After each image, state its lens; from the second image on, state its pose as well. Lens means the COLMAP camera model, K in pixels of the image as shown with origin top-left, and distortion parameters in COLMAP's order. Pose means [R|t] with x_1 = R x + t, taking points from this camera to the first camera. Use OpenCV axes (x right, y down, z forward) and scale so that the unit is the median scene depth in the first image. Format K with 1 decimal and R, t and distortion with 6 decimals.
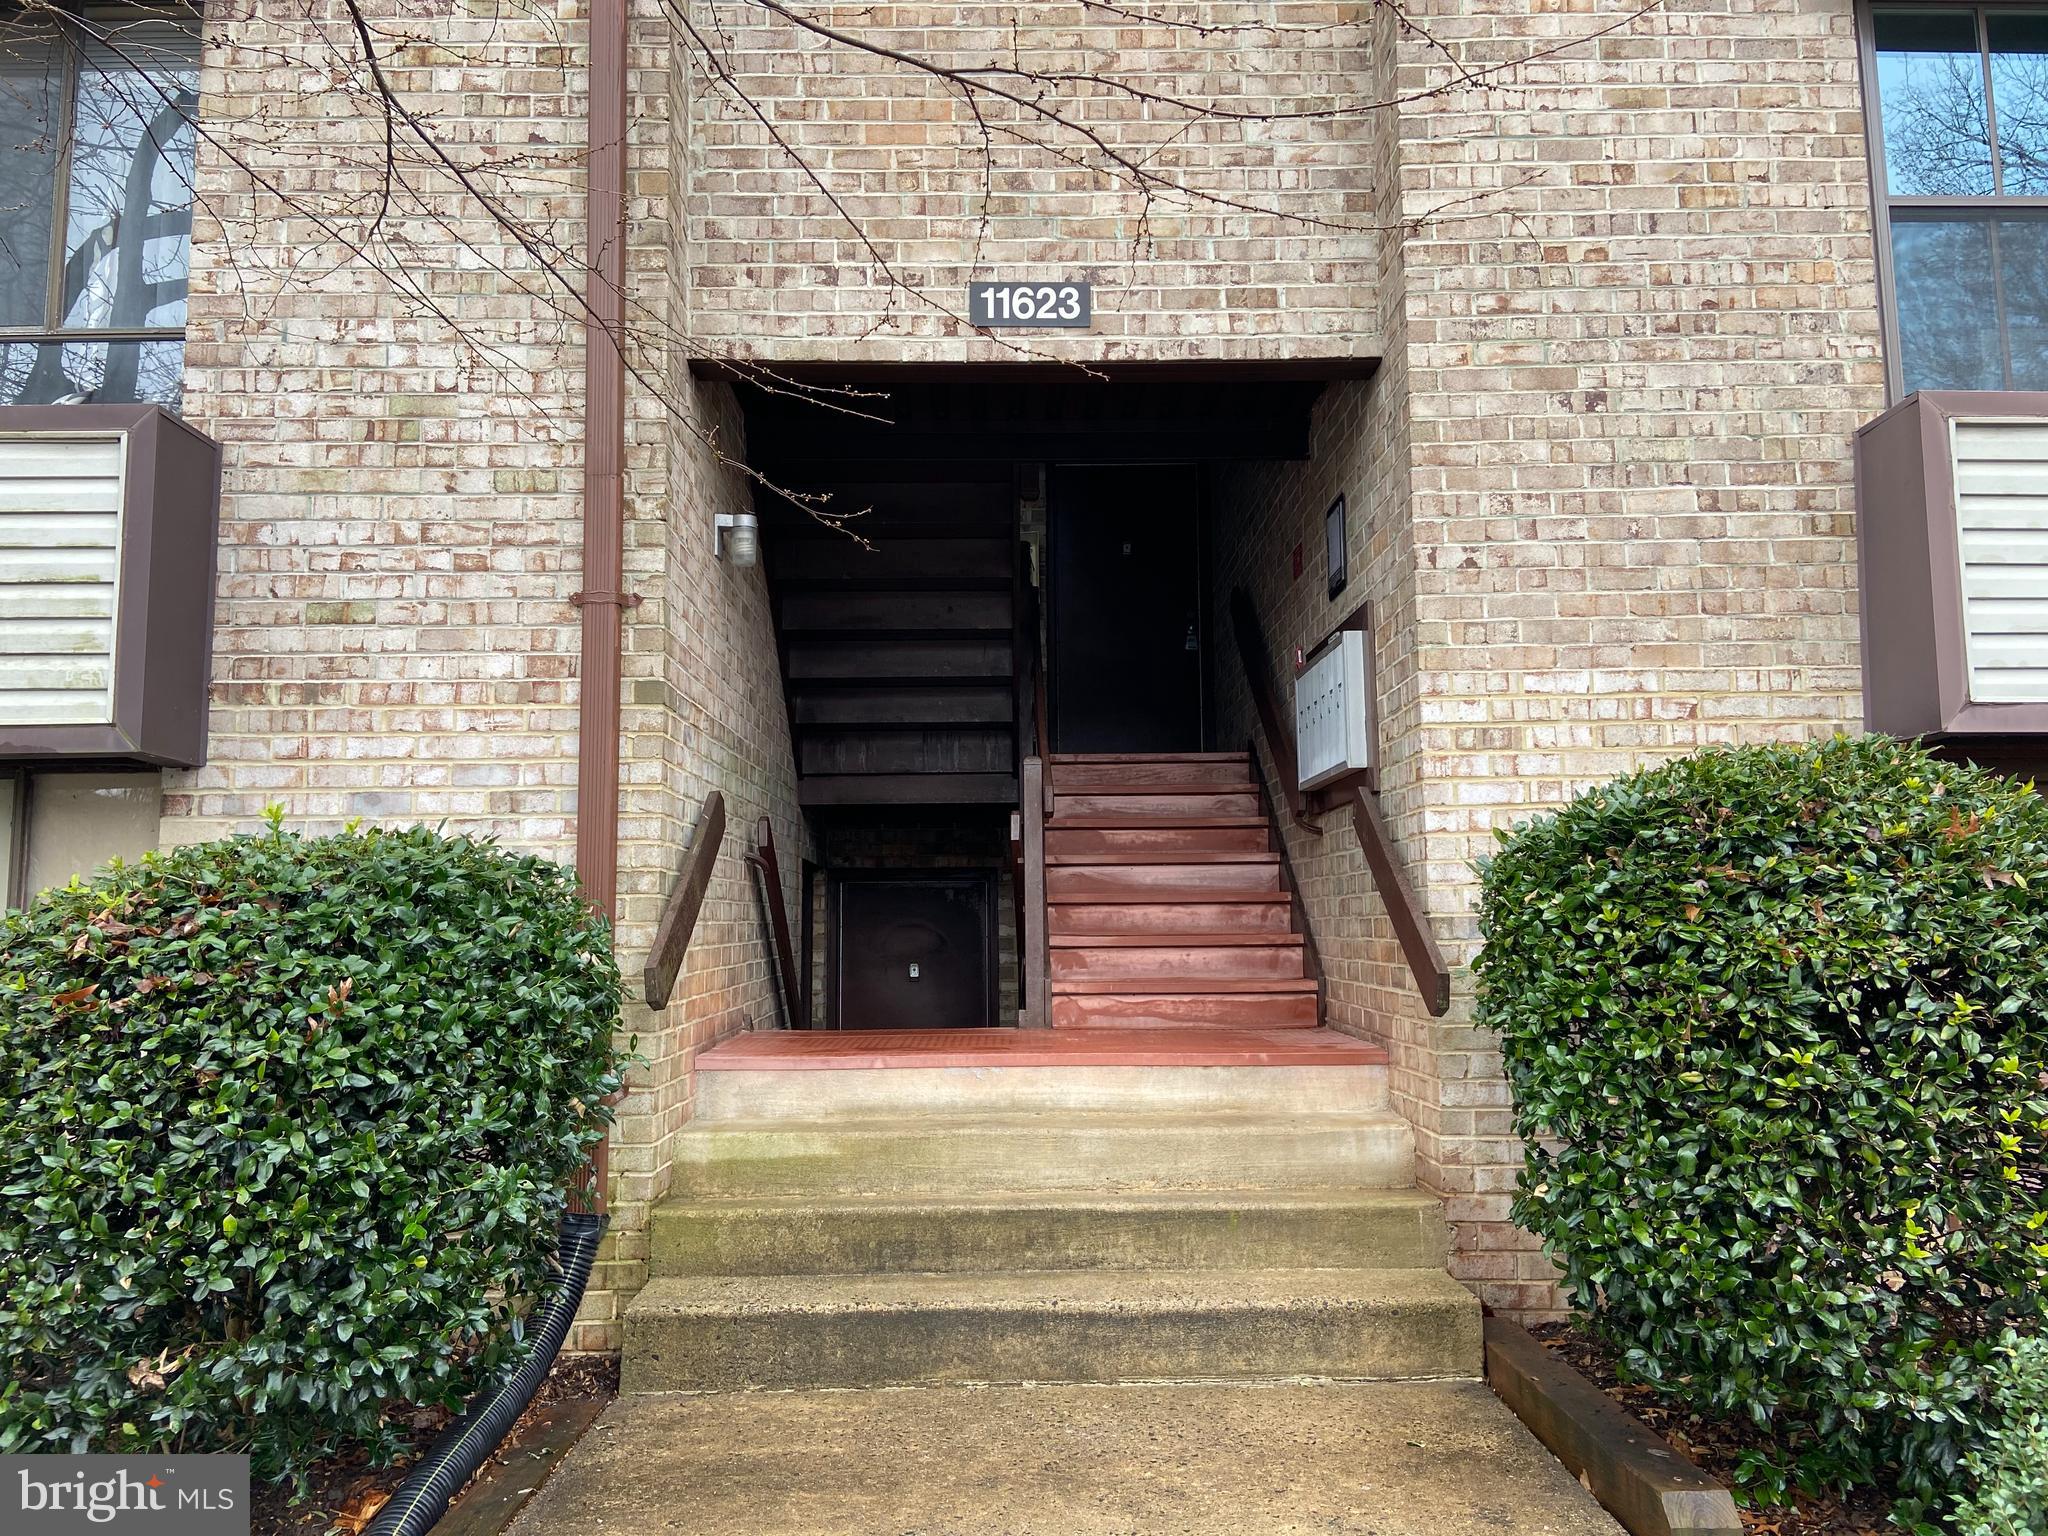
lens RADIAL K [[1543.5, 0, 1028.5], [0, 1543.5, 777.3], [0, 0, 1]] dist [0.052872, -0.064666]
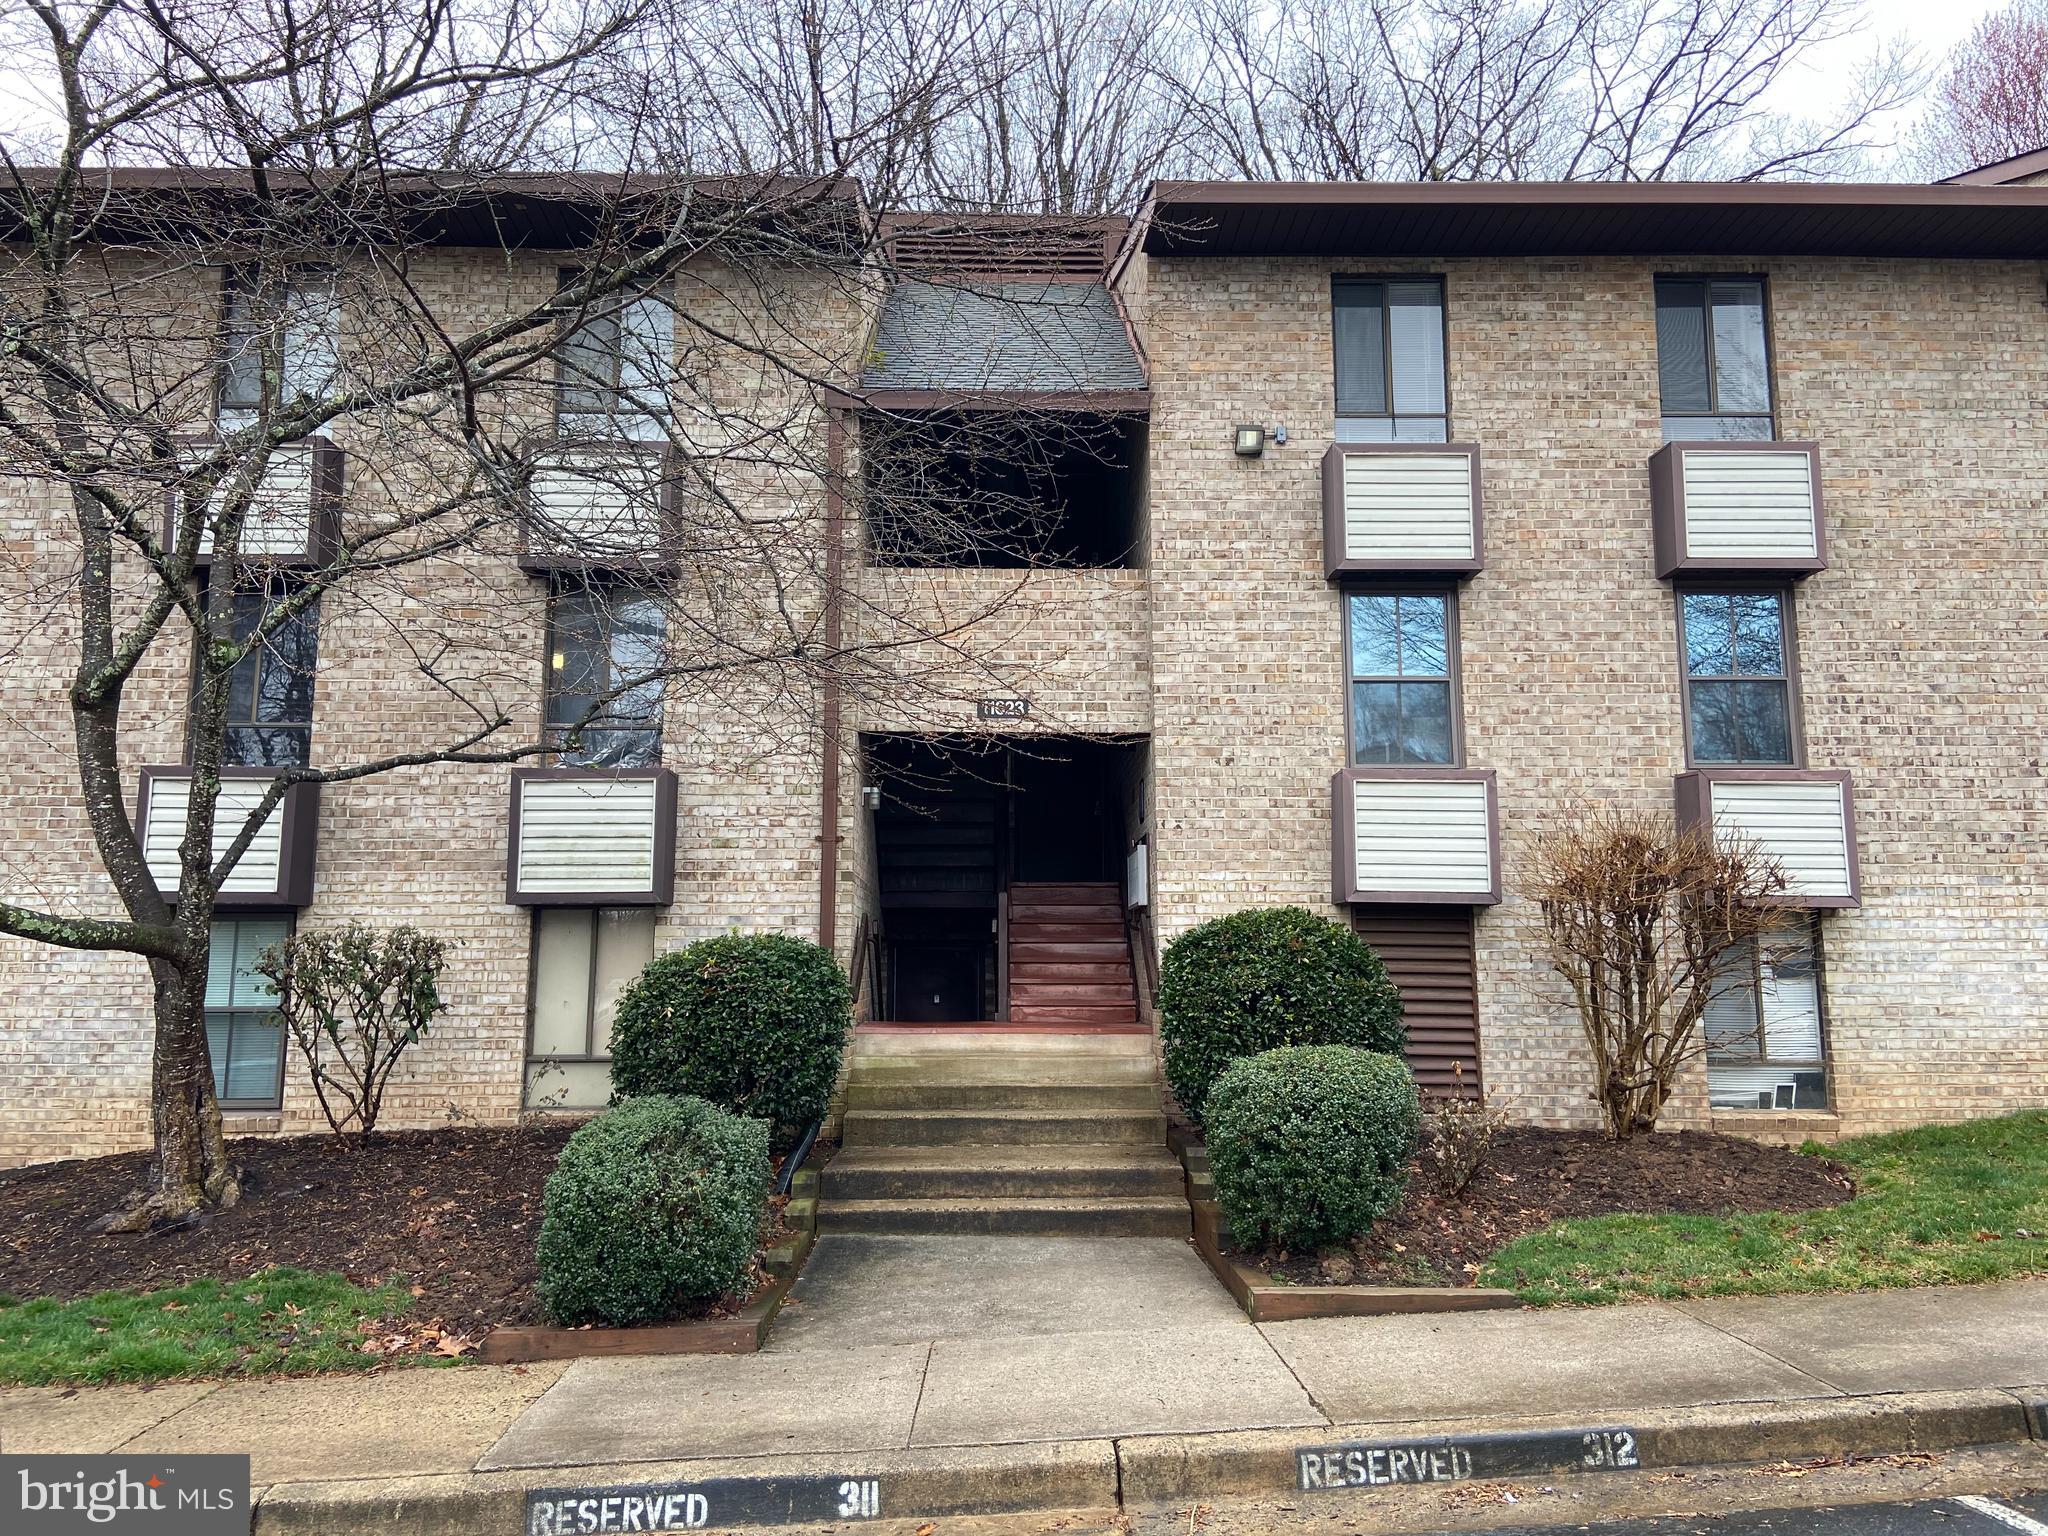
lens RADIAL K [[1543.5, 0, 1017.4], [0, 1543.5, 747.9], [0, 0, 1]] dist [0.052872, -0.064666]
pose [[0.999943, 0.010624, 0.001231, 0.023236], [-0.010548, 0.998656, -0.050743, -0.136559], [-0.001768, 0.050727, 0.998711, -1.479816]]
